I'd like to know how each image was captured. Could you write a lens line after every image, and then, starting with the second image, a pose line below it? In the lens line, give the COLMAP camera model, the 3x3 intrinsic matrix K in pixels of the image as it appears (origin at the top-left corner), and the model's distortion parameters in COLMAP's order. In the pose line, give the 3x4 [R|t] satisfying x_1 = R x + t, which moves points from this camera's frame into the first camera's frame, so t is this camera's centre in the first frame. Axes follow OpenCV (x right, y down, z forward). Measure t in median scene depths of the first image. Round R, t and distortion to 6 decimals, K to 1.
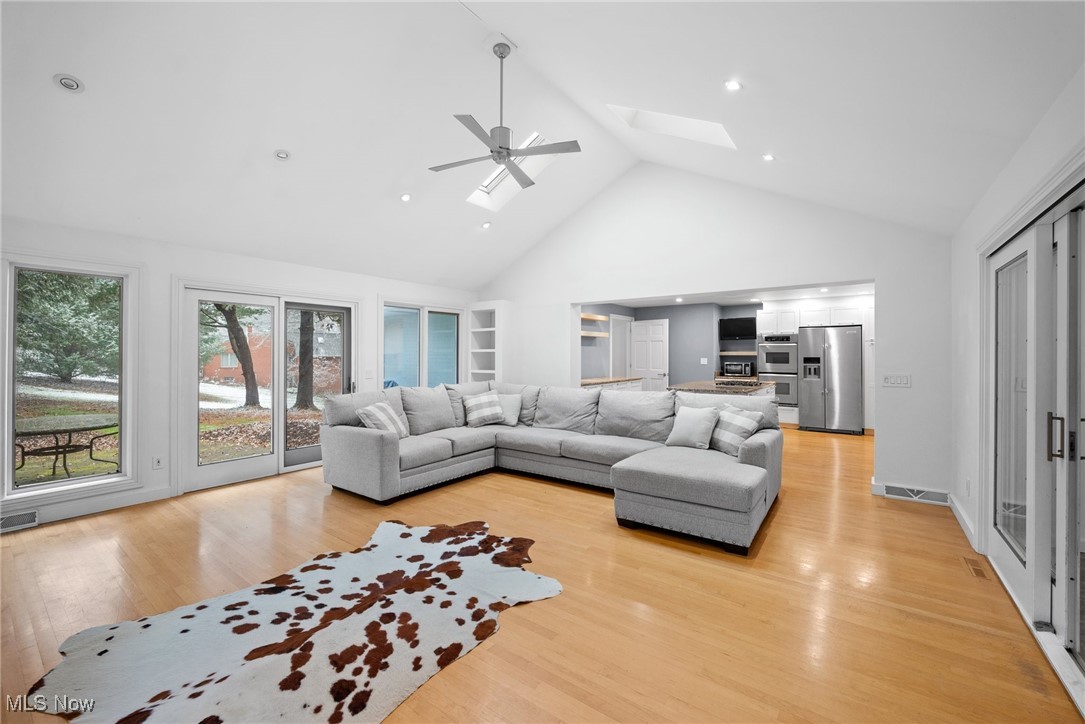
lens RADIAL K [[435.0, 0, 547.3], [0, 435.0, 358.5], [0, 0, 1]] dist [-0.008831, 0.001964]
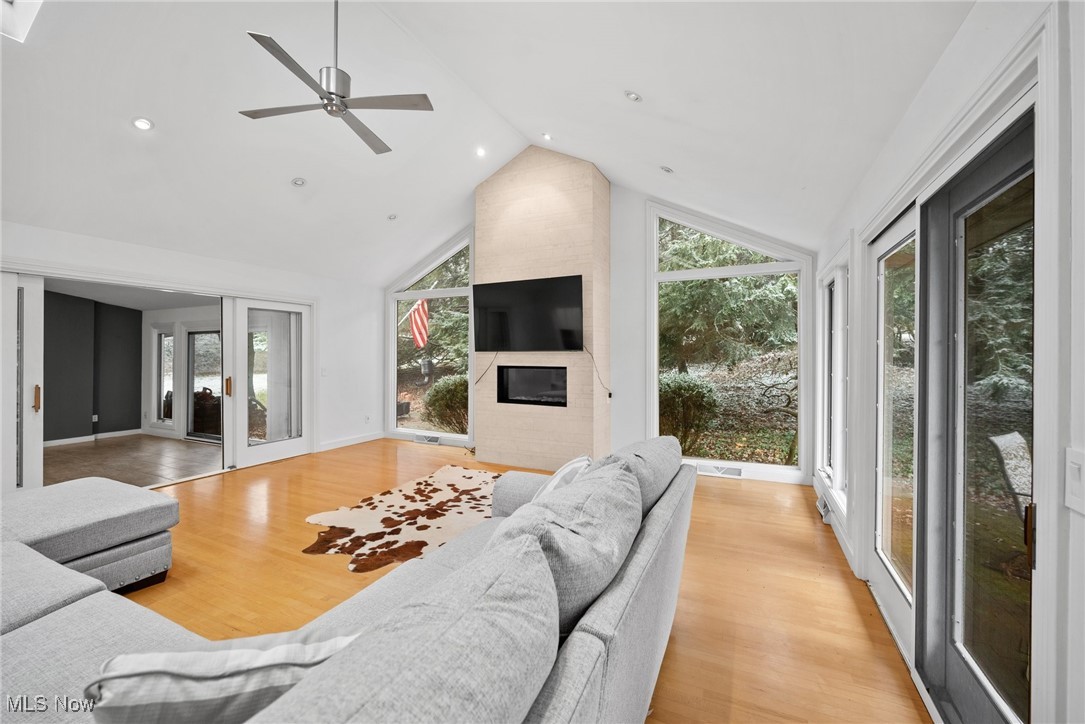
lens RADIAL K [[435.0, 0, 540.8], [0, 435.0, 354.8], [0, 0, 1]] dist [-0.008831, 0.001964]
pose [[-0.984321, -0.002574, -0.176365, -0.420586], [-0.004310, 0.999946, 0.009456, -0.018260], [0.176332, 0.010068, -0.984279, 2.273478]]
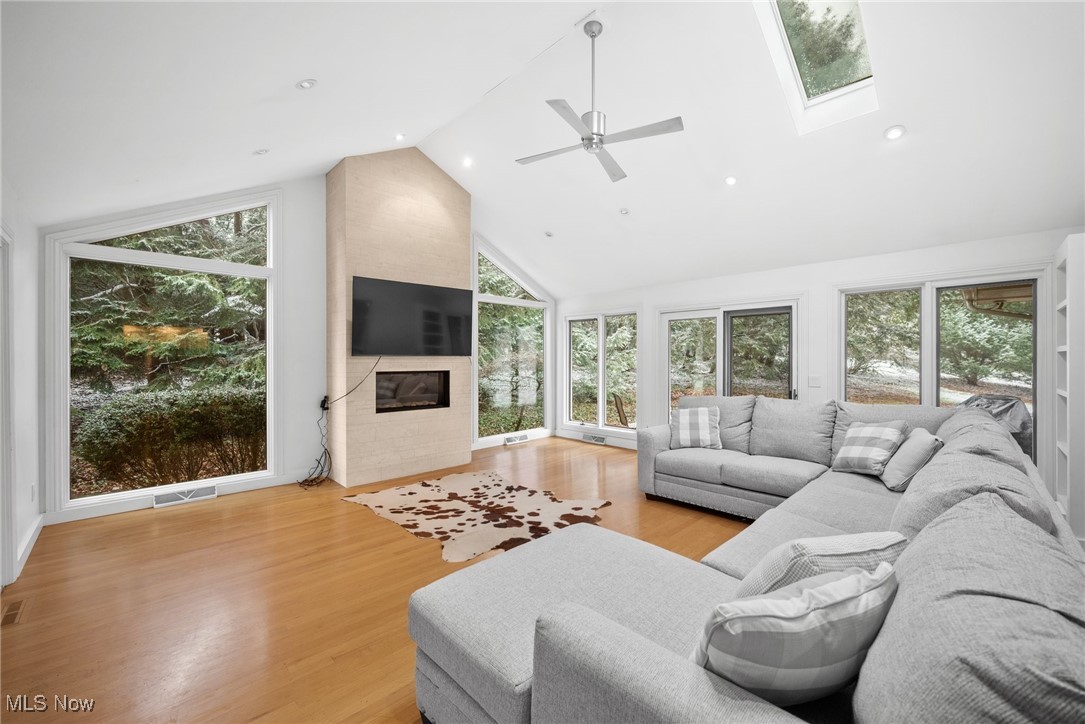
lens RADIAL K [[435.0, 0, 550.0], [0, 435.0, 363.1], [0, 0, 1]] dist [-0.008831, 0.001964]
pose [[-0.159464, 0.007553, -0.987175, 1.008842], [-0.007518, 0.999932, 0.008866, -0.006239], [0.987175, 0.008835, -0.159397, 1.293412]]
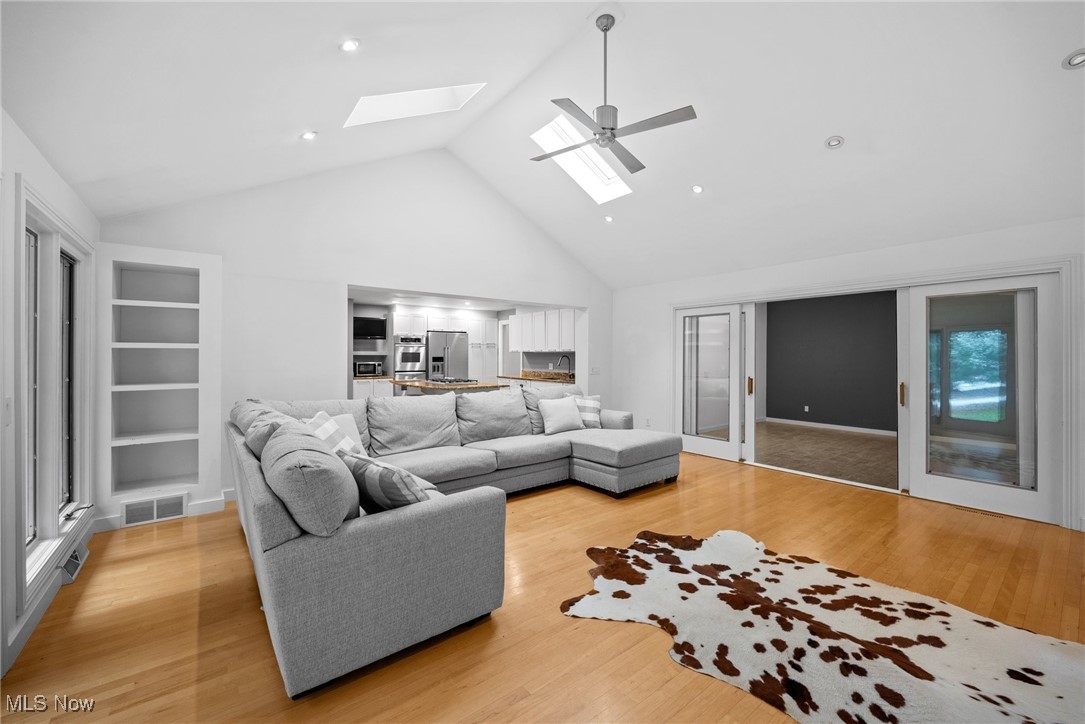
lens RADIAL K [[435.0, 0, 547.2], [0, 435.0, 357.0], [0, 0, 1]] dist [-0.008831, 0.001964]
pose [[0.271454, -0.003588, 0.962445, -1.253640], [0.007408, 0.999971, 0.001638, -0.005276], [-0.962423, 0.006685, 0.271473, 1.065141]]
